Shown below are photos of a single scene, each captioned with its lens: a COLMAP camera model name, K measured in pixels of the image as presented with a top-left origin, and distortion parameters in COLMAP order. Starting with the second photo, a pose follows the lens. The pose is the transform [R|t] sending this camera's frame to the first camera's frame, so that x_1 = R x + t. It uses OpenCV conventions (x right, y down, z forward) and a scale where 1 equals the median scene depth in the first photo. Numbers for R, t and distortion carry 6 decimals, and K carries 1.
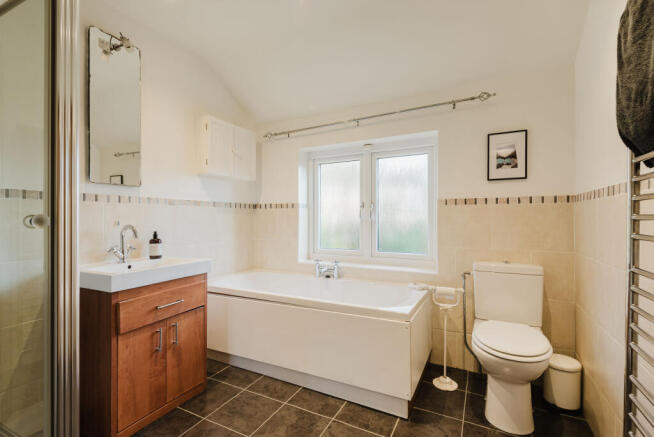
lens RADIAL K [[302.3, 0, 327.0], [0, 302.3, 221.3], [0, 0, 1]] dist [0.020047, -0.004104]
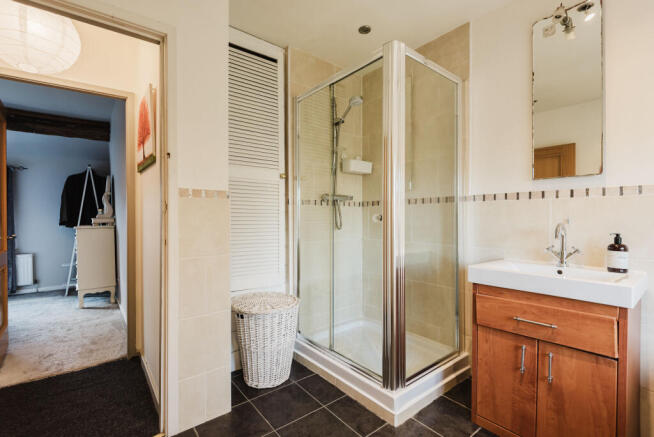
lens RADIAL K [[302.3, 0, 327.1], [0, 302.3, 216.4], [0, 0, 1]] dist [0.020047, -0.004104]
pose [[-0.400892, 0.005668, -0.916108, 0.410498], [-0.002238, 0.999972, 0.007167, -0.012229], [0.916123, 0.004923, -0.400868, 0.754485]]
